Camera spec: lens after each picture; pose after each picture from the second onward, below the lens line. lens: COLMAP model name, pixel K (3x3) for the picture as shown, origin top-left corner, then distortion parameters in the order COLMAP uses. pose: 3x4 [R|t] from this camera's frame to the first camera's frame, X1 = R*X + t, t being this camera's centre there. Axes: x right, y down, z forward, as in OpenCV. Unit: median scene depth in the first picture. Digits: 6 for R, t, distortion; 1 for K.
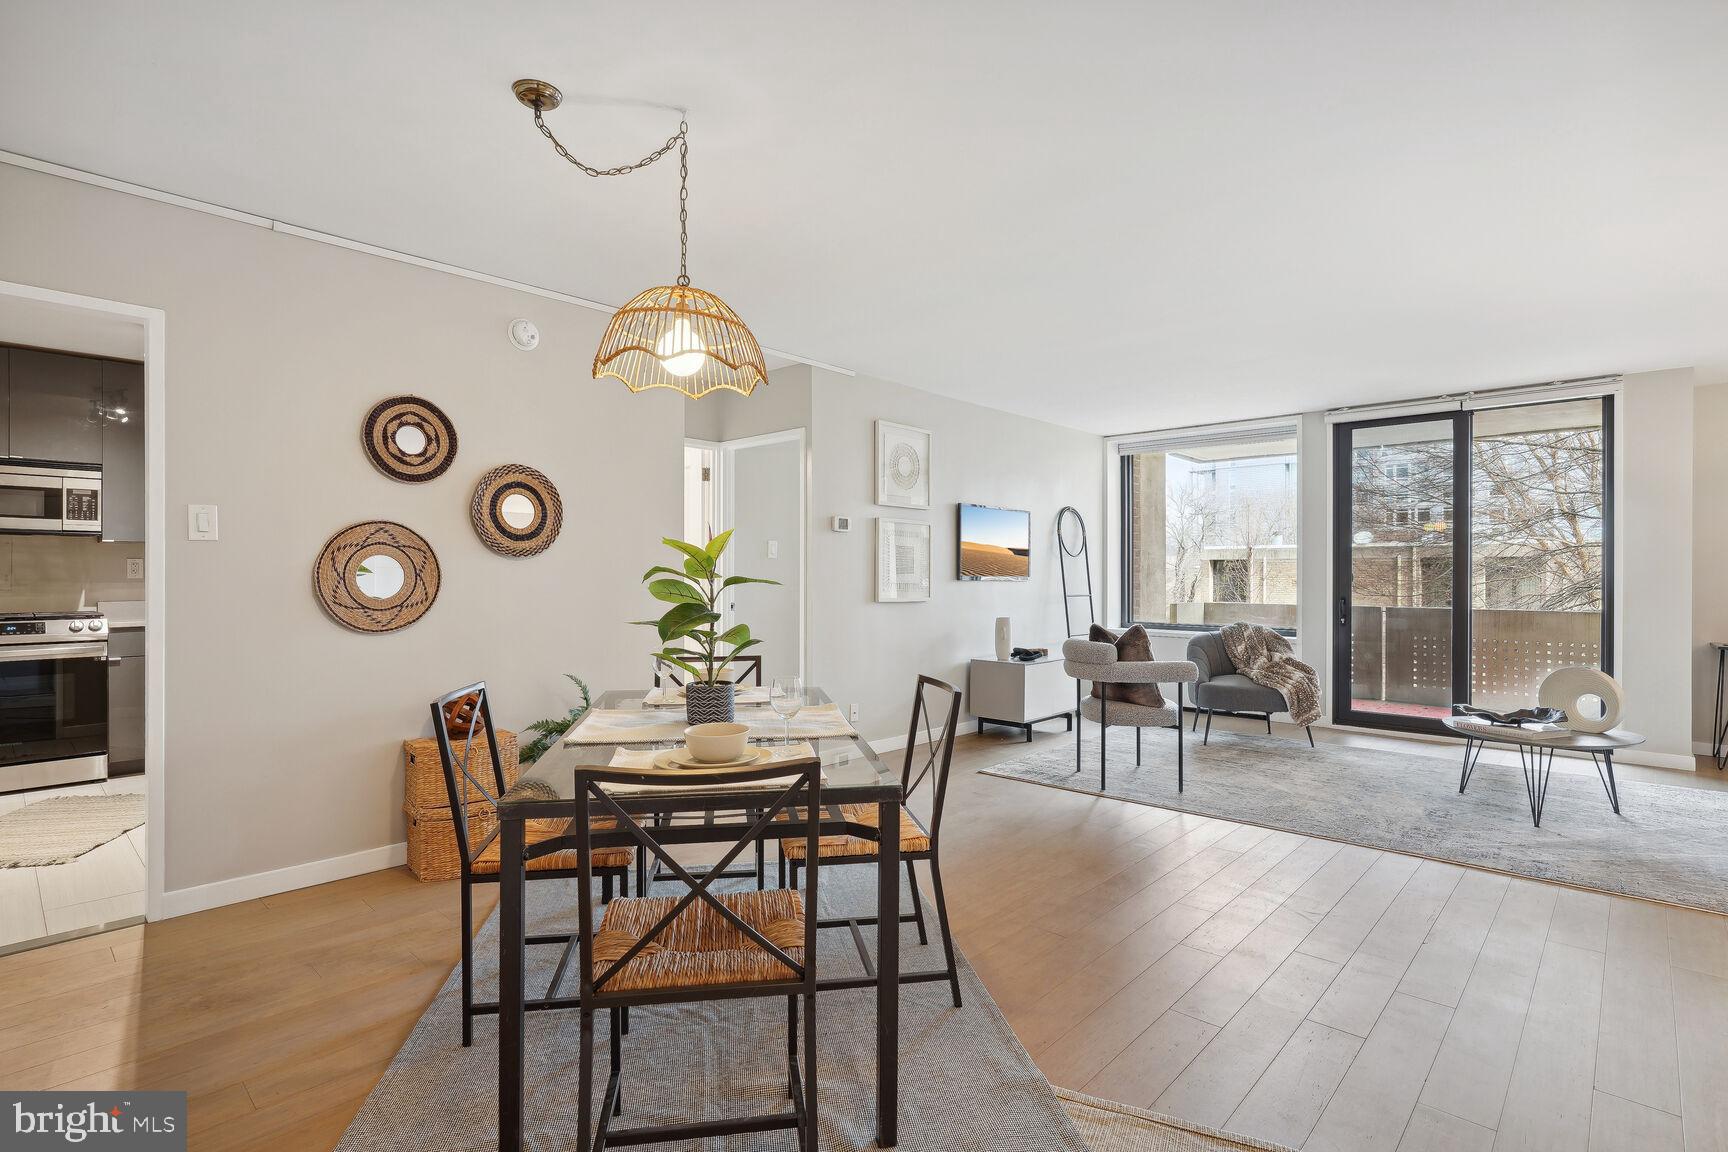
lens RADIAL K [[824.8, 0, 862.1], [0, 824.8, 581.8], [0, 0, 1]] dist [-0.002423, -0.000363]
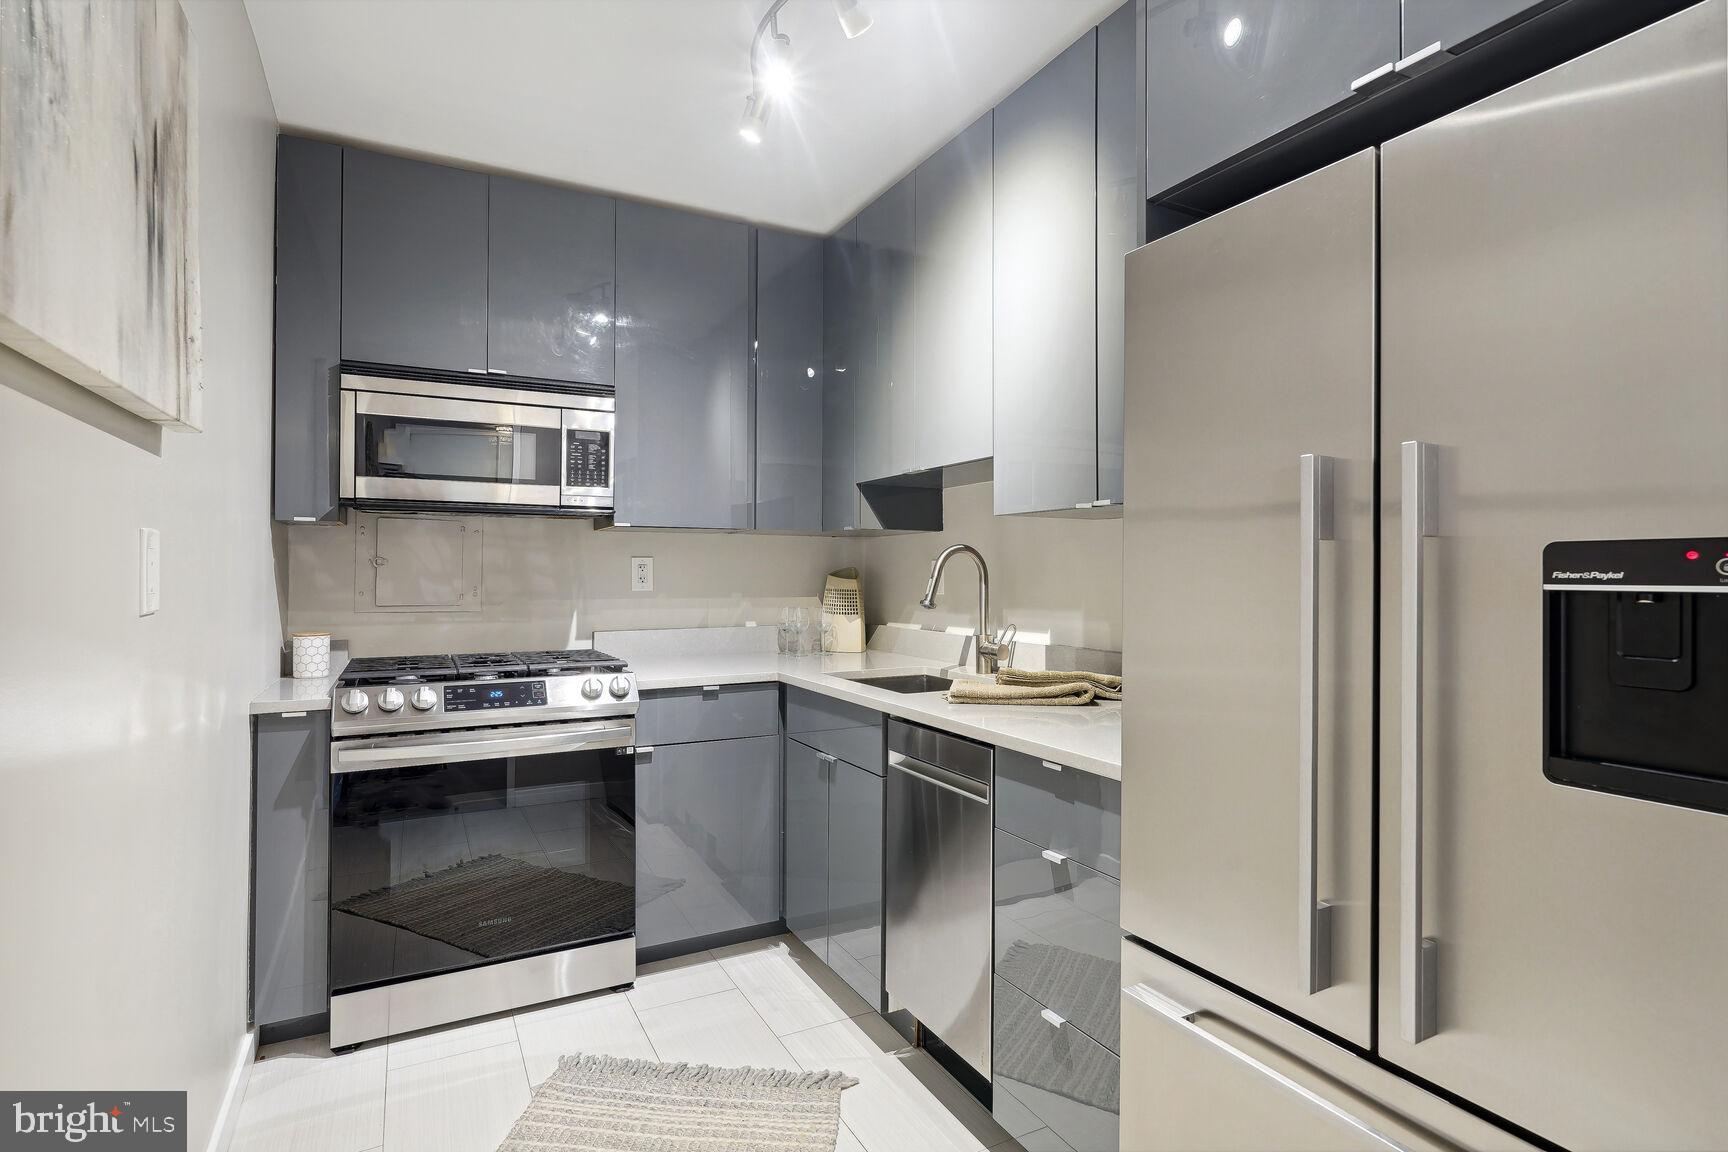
lens RADIAL K [[877.1, 0, 864.0], [0, 877.1, 569.2], [0, 0, 1]] dist [-0.005149, 0.004235]
pose [[0.946056, -0.003191, -0.323987, -0.592099], [-0.000424, 0.999938, -0.011088, -0.014092], [0.324003, 0.010627, 0.945996, 0.514715]]
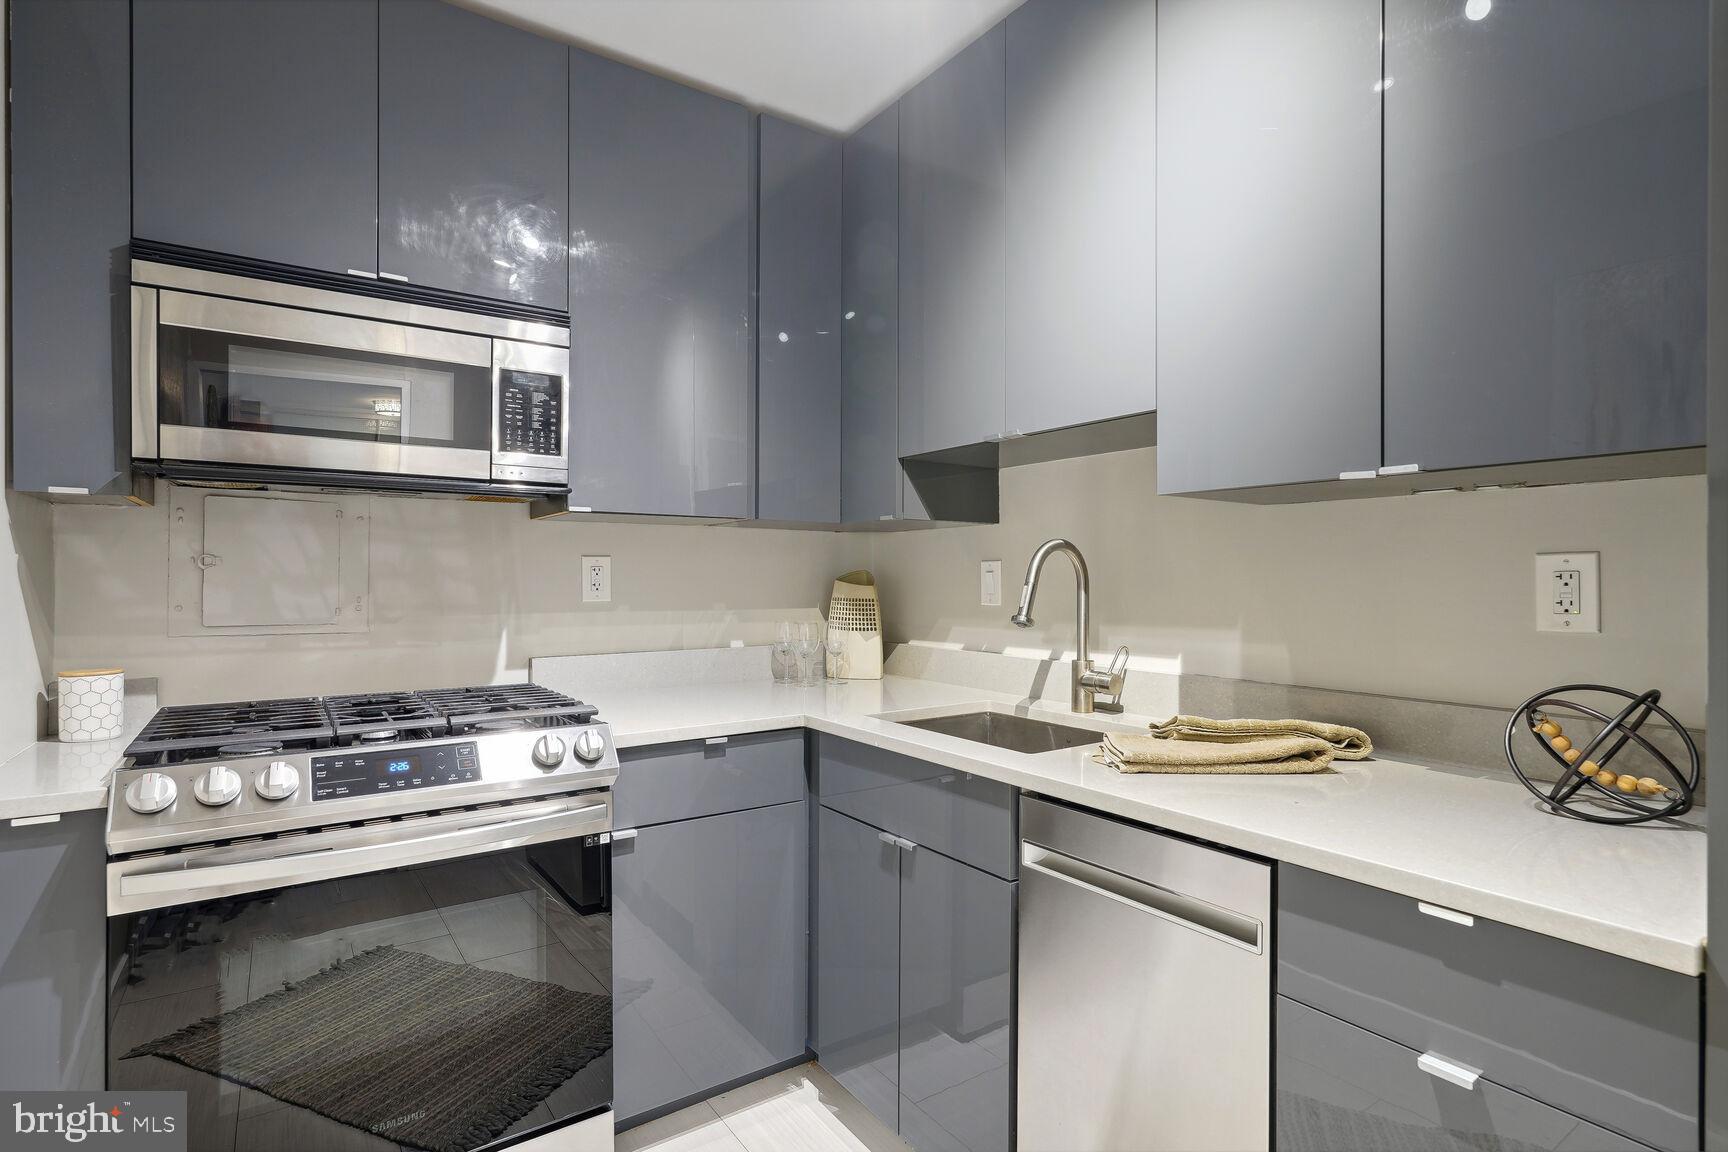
lens RADIAL K [[877.1, 0, 870.1], [0, 877.1, 585.7], [0, 0, 1]] dist [-0.005149, 0.004235]
pose [[0.978310, 0.000553, -0.207148, -0.718691], [0.000024, 0.999996, 0.002784, -0.015361], [0.207149, -0.002728, 0.978306, 0.643786]]
